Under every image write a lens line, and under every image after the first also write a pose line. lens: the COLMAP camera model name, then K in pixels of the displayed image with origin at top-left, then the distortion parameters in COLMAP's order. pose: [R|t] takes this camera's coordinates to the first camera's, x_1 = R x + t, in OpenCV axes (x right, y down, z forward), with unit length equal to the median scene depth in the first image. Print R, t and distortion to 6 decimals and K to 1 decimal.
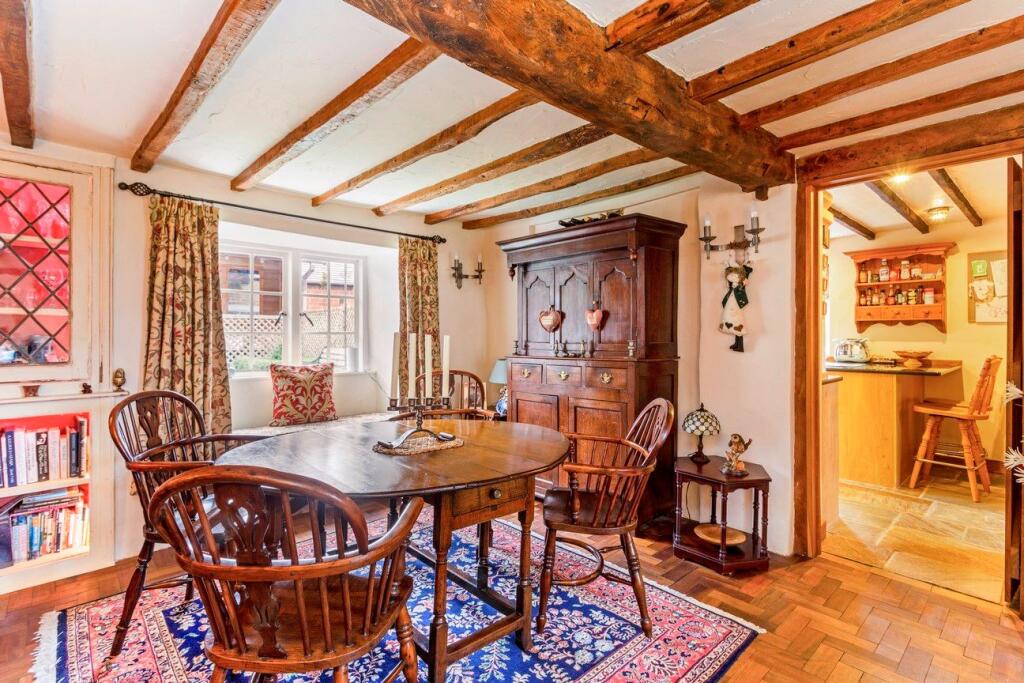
lens RADIAL K [[489.9, 0, 512.6], [0, 489.9, 334.7], [0, 0, 1]] dist [-0.001365, -0.000179]
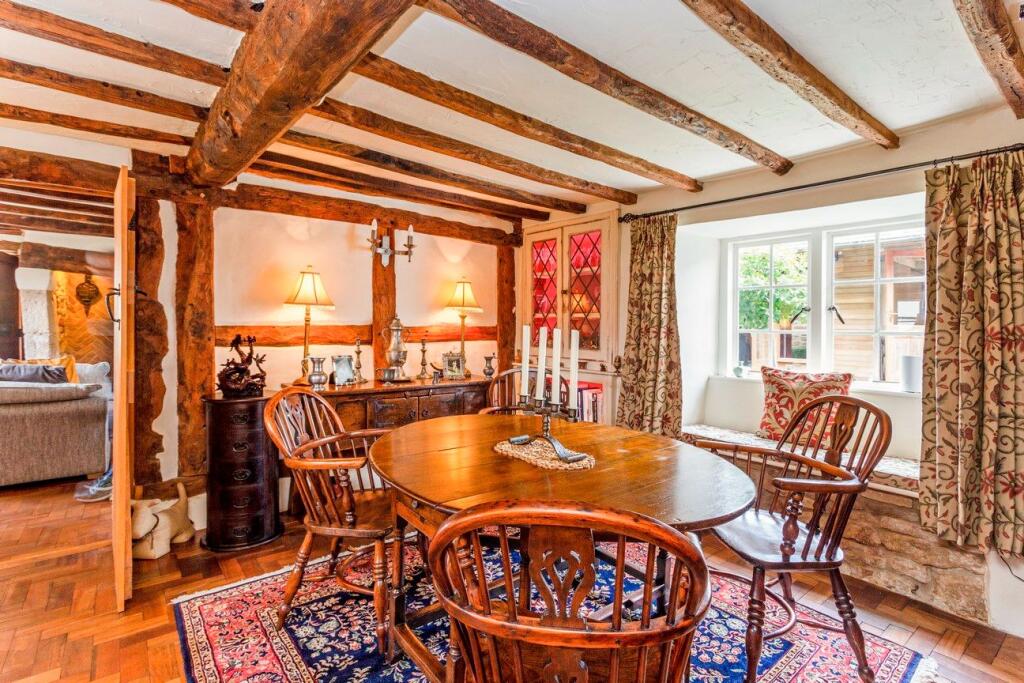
lens RADIAL K [[489.9, 0, 512.8], [0, 489.9, 336.8], [0, 0, 1]] dist [-0.001365, -0.000179]
pose [[-0.048661, 0.005505, -0.998800, 0.417423], [-0.026063, 0.999637, 0.006779, 0.011754], [0.998475, 0.026361, -0.048500, 0.582911]]
